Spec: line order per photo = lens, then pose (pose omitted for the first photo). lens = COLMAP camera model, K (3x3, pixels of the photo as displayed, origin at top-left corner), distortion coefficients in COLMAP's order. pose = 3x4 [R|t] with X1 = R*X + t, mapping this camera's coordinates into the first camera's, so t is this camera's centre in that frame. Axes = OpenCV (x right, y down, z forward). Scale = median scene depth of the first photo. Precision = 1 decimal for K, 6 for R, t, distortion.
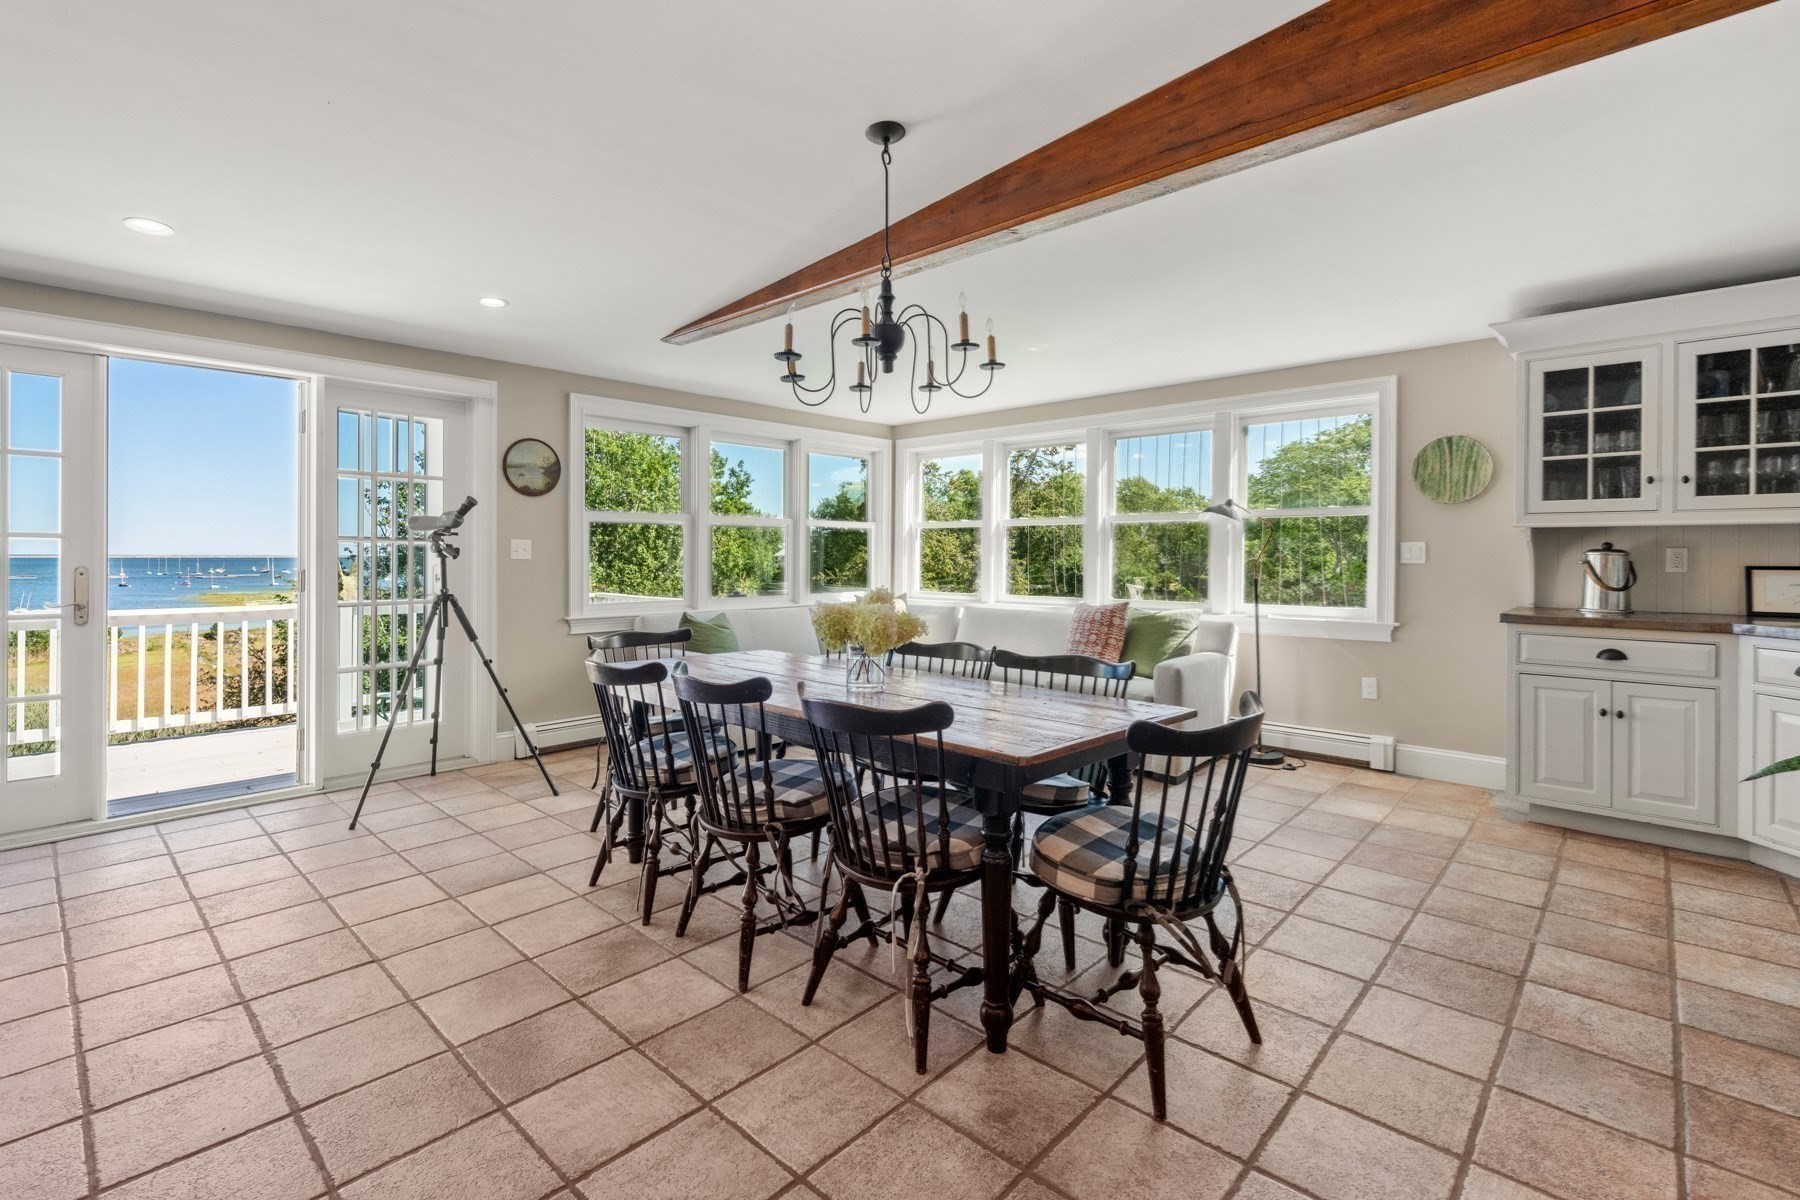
lens RADIAL K [[812.7, 0, 892.5], [0, 812.7, 559.3], [0, 0, 1]] dist [-0.005528, 0.000093]
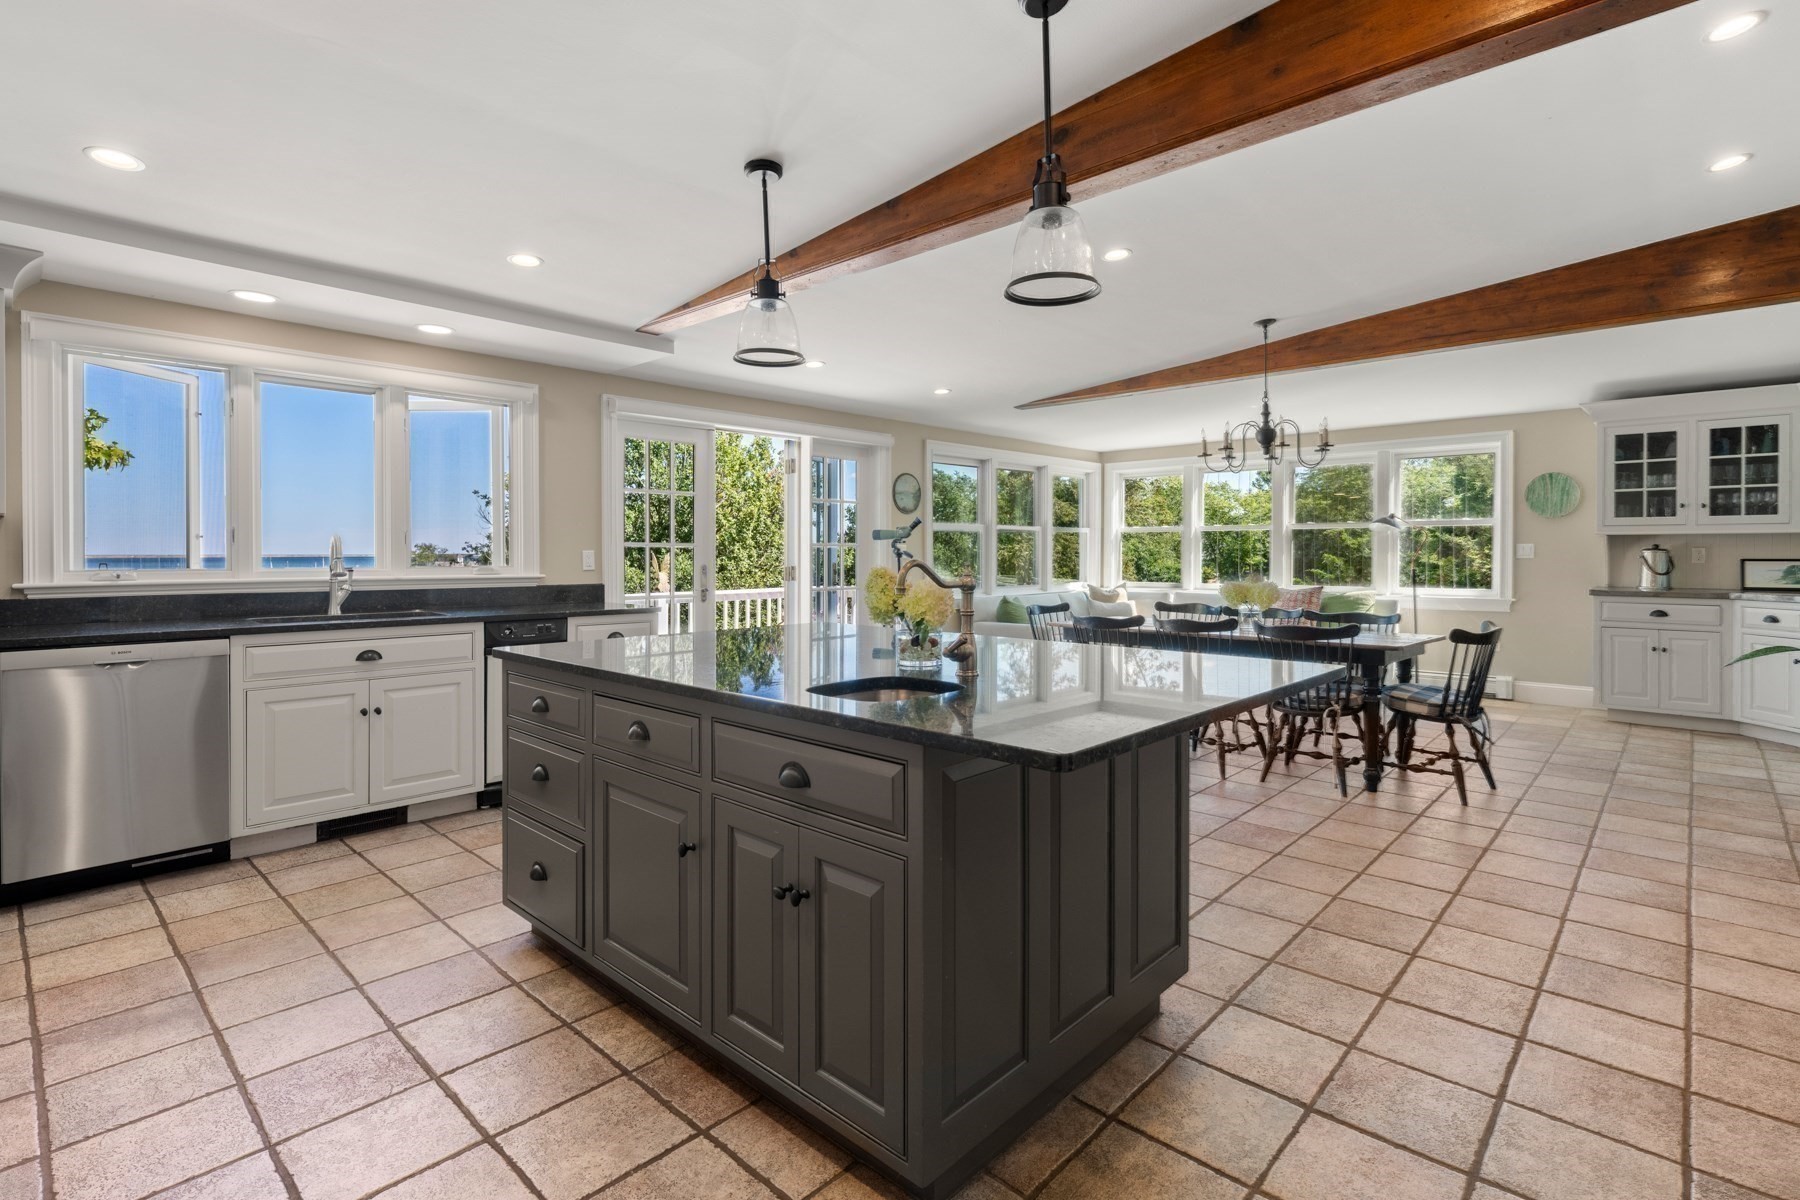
lens RADIAL K [[843.0, 0, 916.5], [0, 843.0, 556.6], [0, 0, 1]] dist [-0.017746, 0.002169]
pose [[0.999987, -0.004593, 0.002220, -0.587613], [0.004591, 0.999989, 0.001139, -0.005599], [-0.002225, -0.001128, 0.999997, -0.648014]]
